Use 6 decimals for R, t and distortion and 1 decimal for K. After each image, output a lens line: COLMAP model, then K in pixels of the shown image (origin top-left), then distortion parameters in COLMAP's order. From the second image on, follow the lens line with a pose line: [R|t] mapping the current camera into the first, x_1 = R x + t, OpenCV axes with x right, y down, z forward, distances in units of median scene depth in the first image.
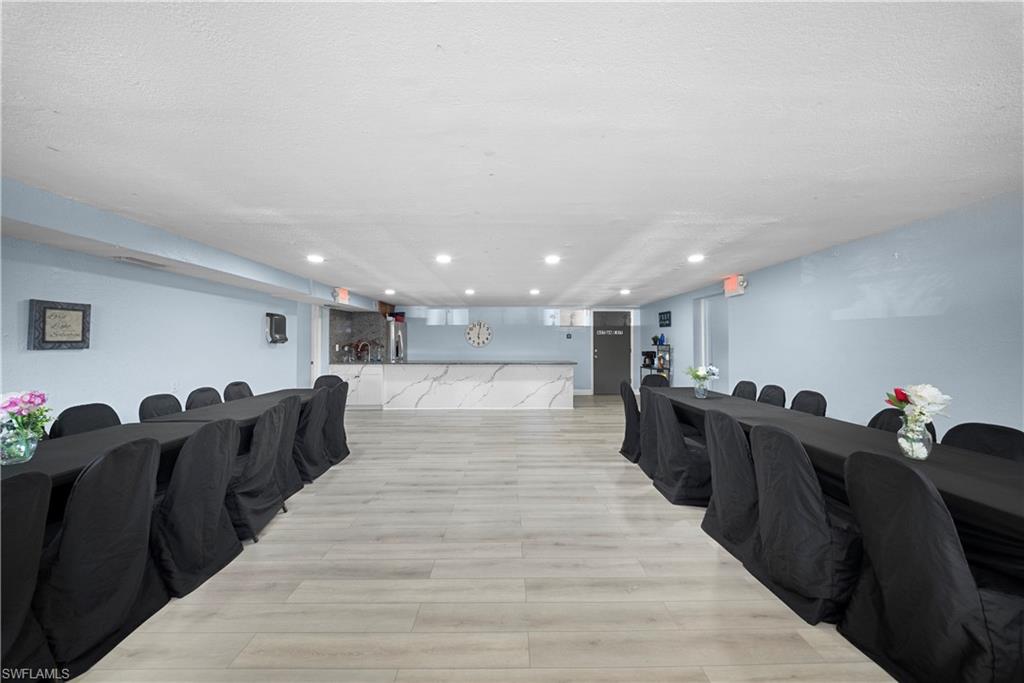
lens RADIAL K [[357.9, 0, 512.7], [0, 357.9, 336.0], [0, 0, 1]] dist [0.007353, -0.006624]
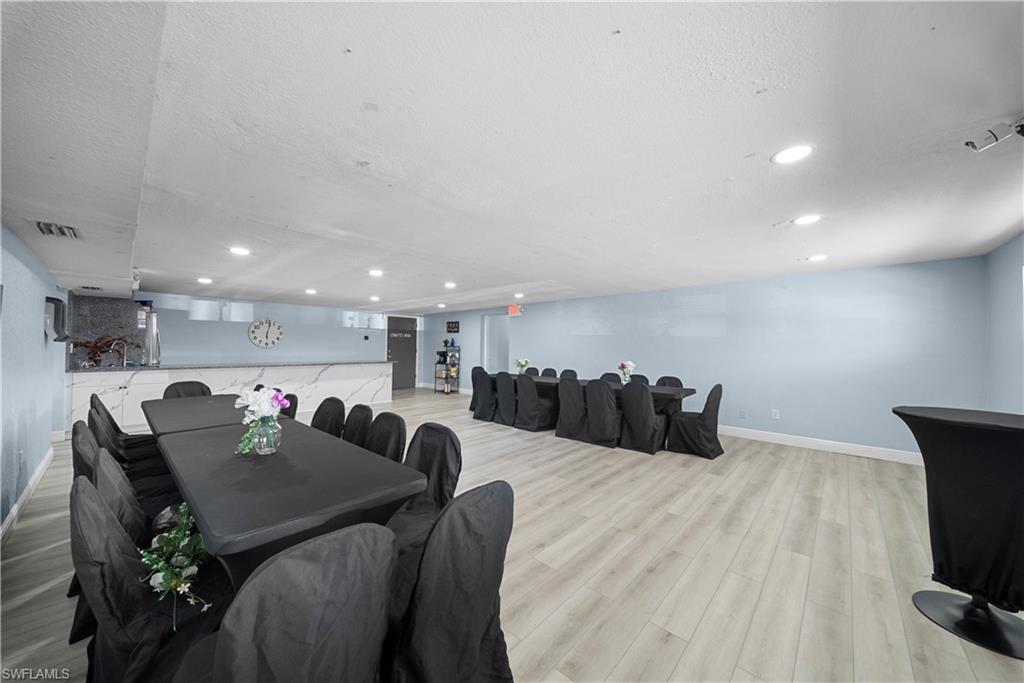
lens RADIAL K [[357.9, 0, 512.7], [0, 357.9, 336.0], [0, 0, 1]] dist [0.007353, -0.006624]
pose [[0.684996, 0.026037, 0.728082, -0.408295], [-0.024188, 0.999623, -0.012990, -0.001772], [-0.728146, -0.008712, 0.685367, -0.077023]]
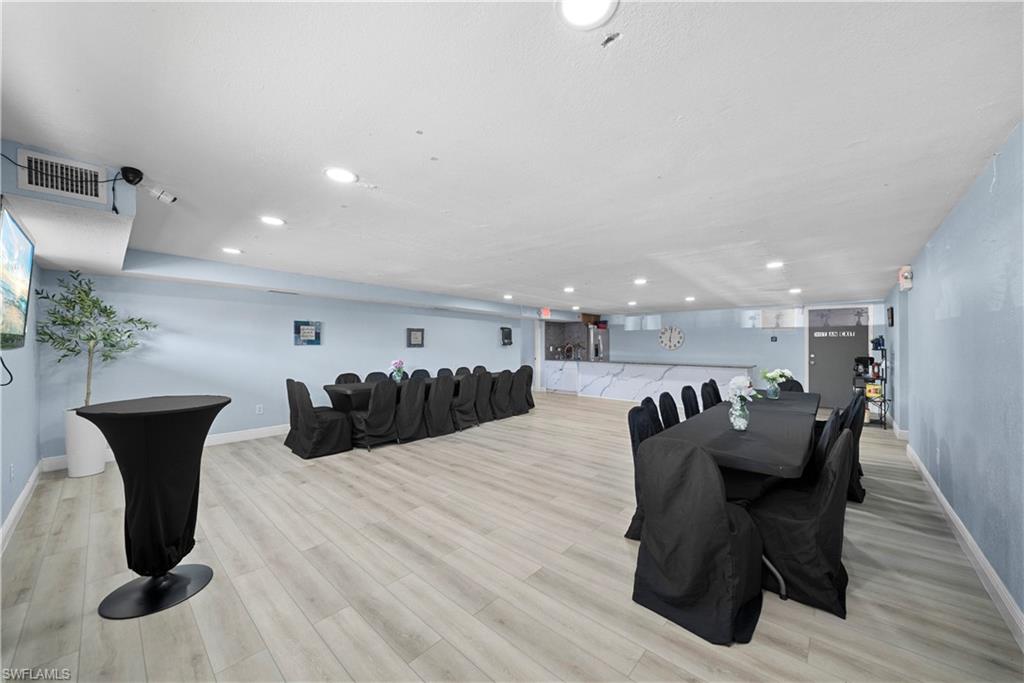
lens RADIAL K [[365.7, 0, 512.0], [0, 365.7, 341.5], [0, 0, 1]] dist [0.008056, -0.000125]
pose [[0.737929, -0.003214, -0.674871, 0.370154], [0.008224, 0.999957, 0.004231, -0.003290], [0.674828, -0.008673, 0.737924, -0.167395]]
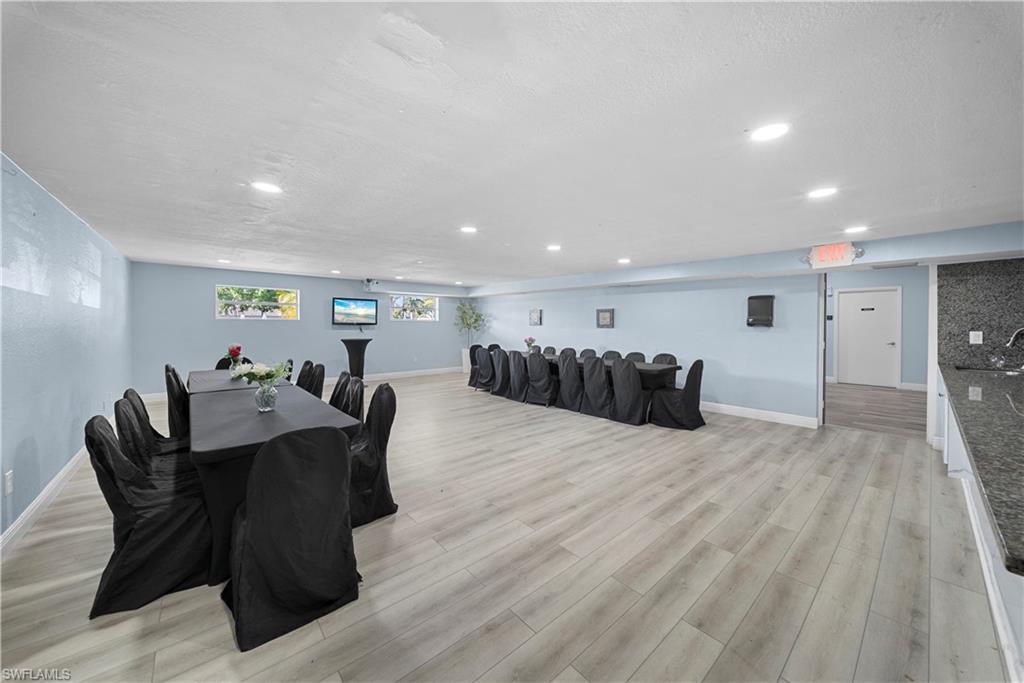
lens RADIAL K [[351.5, 0, 513.3], [0, 351.5, 326.0], [0, 0, 1]] dist [0.000552, -0.005943]
pose [[-0.746605, -0.001781, -0.665265, 0.327129], [0.006914, 0.999922, -0.010437, 0.017330], [0.665231, -0.012392, -0.746534, 0.933211]]
